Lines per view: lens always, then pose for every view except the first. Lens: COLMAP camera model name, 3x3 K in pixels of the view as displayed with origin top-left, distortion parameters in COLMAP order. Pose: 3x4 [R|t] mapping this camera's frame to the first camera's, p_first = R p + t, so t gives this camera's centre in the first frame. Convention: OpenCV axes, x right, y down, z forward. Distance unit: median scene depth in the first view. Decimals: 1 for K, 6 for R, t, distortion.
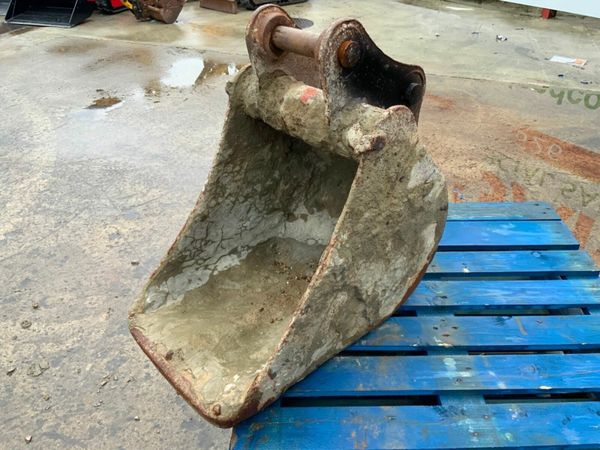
lens RADIAL K [[499.0, 0, 300.0], [0, 499.0, 225.0], [0, 0, 1]] dist [0.073924, -0.142957]
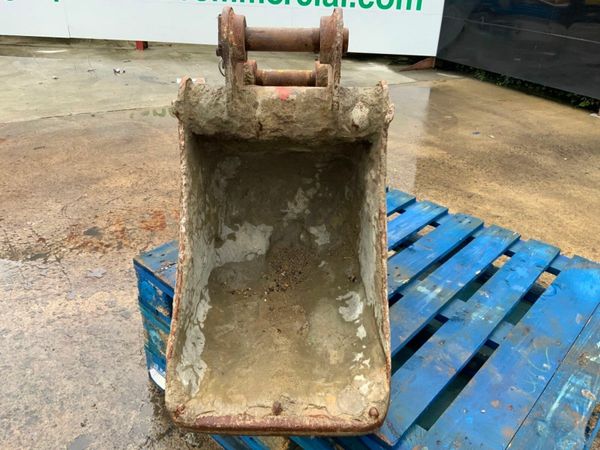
lens RADIAL K [[499.0, 0, 300.0], [0, 499.0, 225.0], [0, 0, 1]] dist [0.073924, -0.142957]
pose [[0.676066, -0.332450, 0.657580, -0.603037], [0.381653, 0.921384, 0.073437, -0.065142], [-0.630298, 0.201319, 0.749797, 0.239877]]
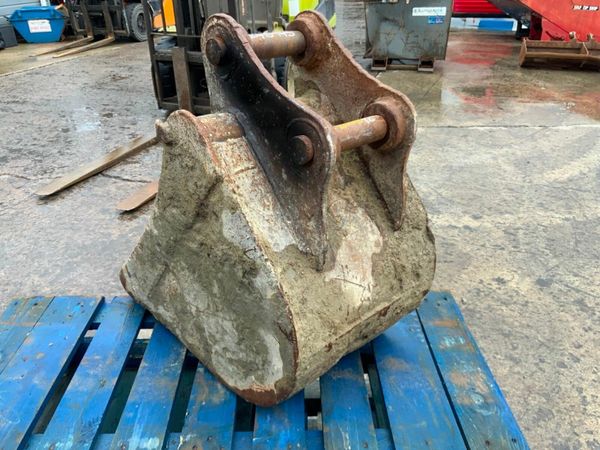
lens RADIAL K [[499.0, 0, 300.0], [0, 499.0, 225.0], [0, 0, 1]] dist [0.073924, -0.142957]
pose [[0.017414, 0.461298, -0.887074, 0.810502], [-0.552768, 0.743735, 0.375907, -0.400429], [0.833153, 0.483800, 0.267942, 0.766952]]
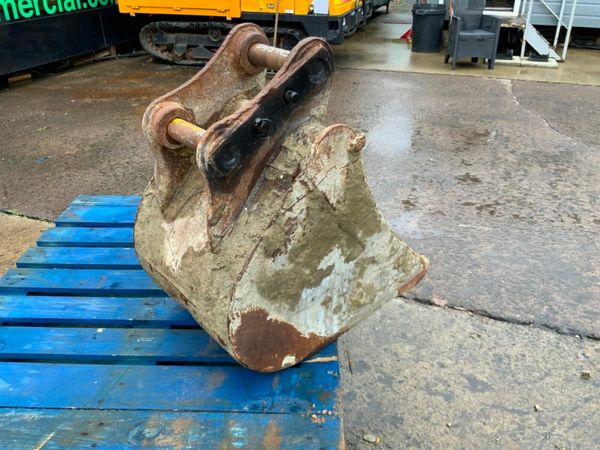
lens RADIAL K [[499.0, 0, 300.0], [0, 499.0, 225.0], [0, 0, 1]] dist [0.073924, -0.142957]
pose [[-0.999823, -0.006529, 0.017635, -0.048666], [0.012697, 0.457407, 0.889167, -0.925551], [-0.013872, 0.889233, -0.457244, 1.446086]]
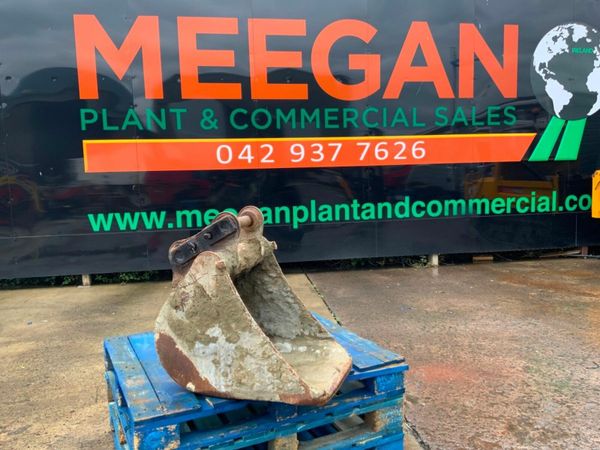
lens RADIAL K [[492.7, 0, 300.0], [0, 492.7, 225.0], [0, 0, 1]] dist [0.073613, -0.141074]
pose [[-0.452817, -0.083096, 0.887723, -1.527963], [0.519478, 0.784610, 0.338423, -0.728688], [-0.724638, 0.614396, -0.312118, 1.168981]]
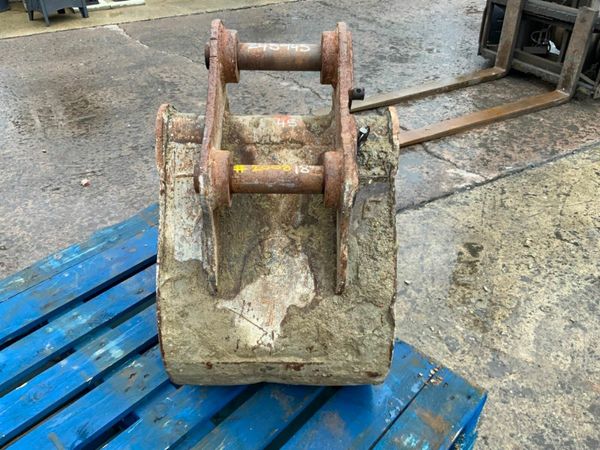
lens RADIAL K [[496.1, 0, 300.0], [0, 496.1, 225.0], [0, 0, 1]] dist [0.115476, -0.226914]
pose [[-0.668347, 0.431569, -0.605855, 0.523448], [-0.411247, 0.464307, 0.784407, -0.750459], [0.619829, 0.773413, -0.132837, 1.098949]]
